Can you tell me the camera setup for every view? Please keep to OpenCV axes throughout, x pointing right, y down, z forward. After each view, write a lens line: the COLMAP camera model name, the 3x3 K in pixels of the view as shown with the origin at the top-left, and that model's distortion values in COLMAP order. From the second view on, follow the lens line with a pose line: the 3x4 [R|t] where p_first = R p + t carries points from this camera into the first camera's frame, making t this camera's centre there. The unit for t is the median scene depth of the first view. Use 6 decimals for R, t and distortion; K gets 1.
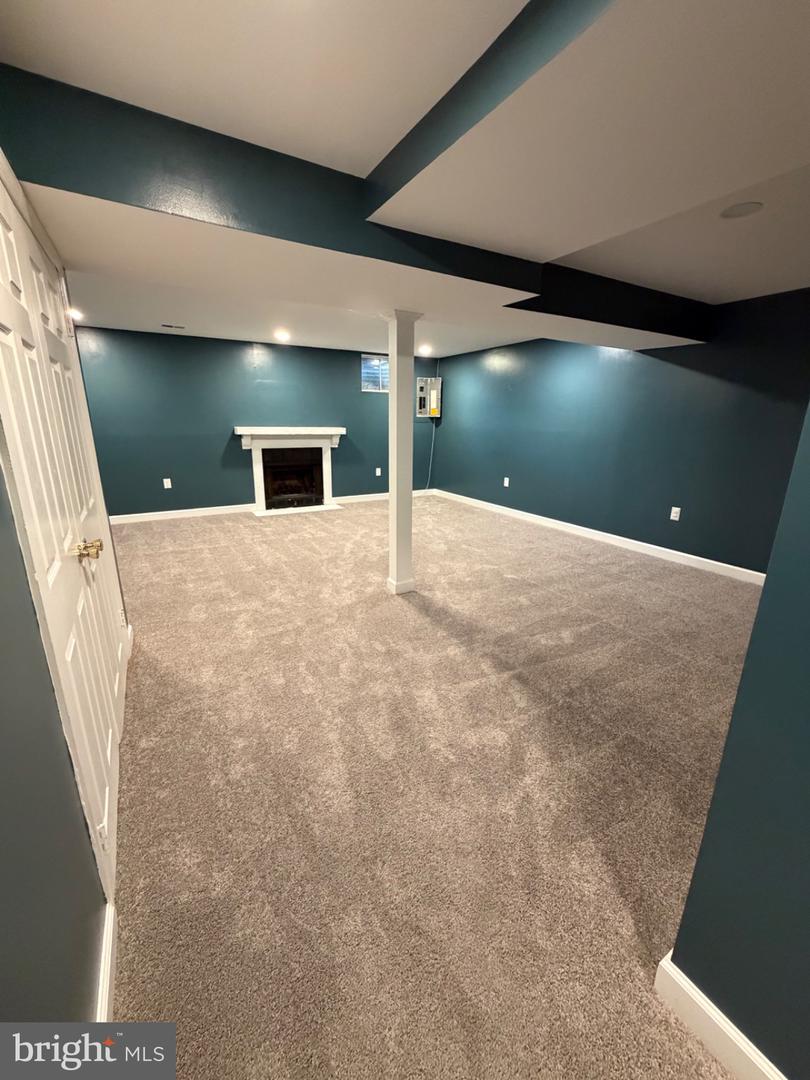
lens RADIAL K [[434.4, 0, 401.4], [0, 434.4, 538.1], [0, 0, 1]] dist [0.003715, 0.000206]
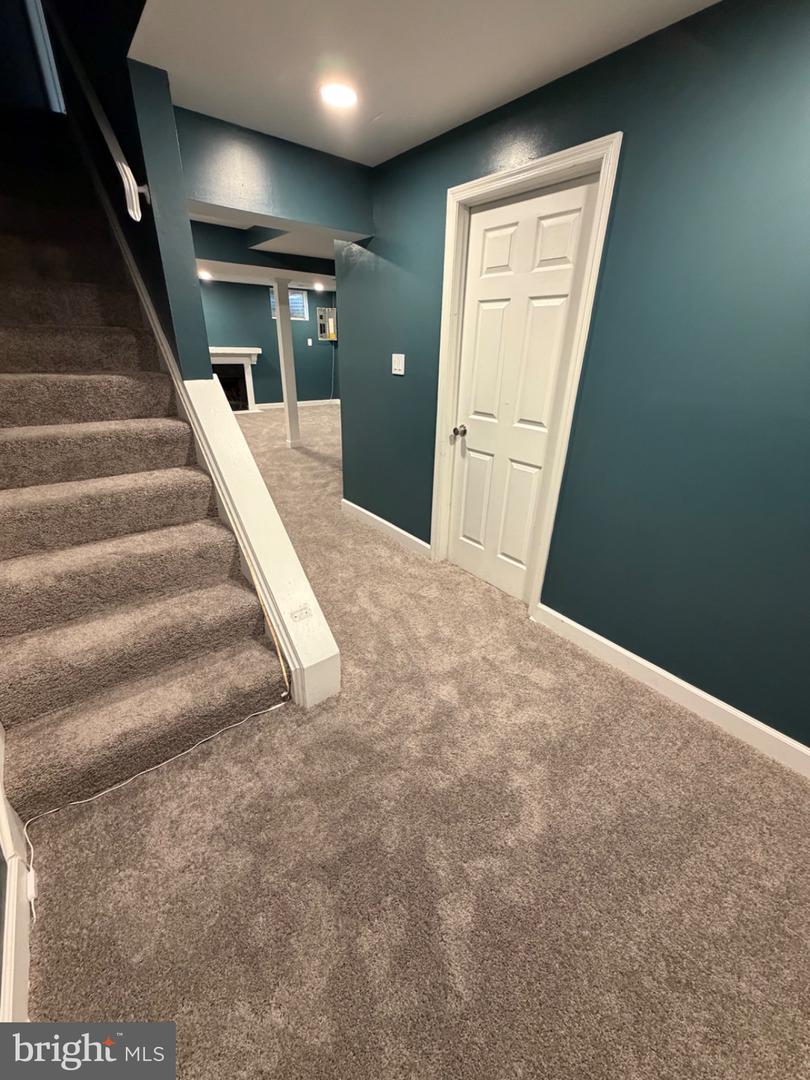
lens RADIAL K [[434.4, 0, 409.5], [0, 434.4, 543.6], [0, 0, 1]] dist [0.003715, 0.000206]
pose [[0.988991, -0.048927, 0.139651, 0.096302], [0.025223, 0.985683, 0.166710, 0.112225], [-0.145809, -0.161352, 0.976066, -0.413112]]
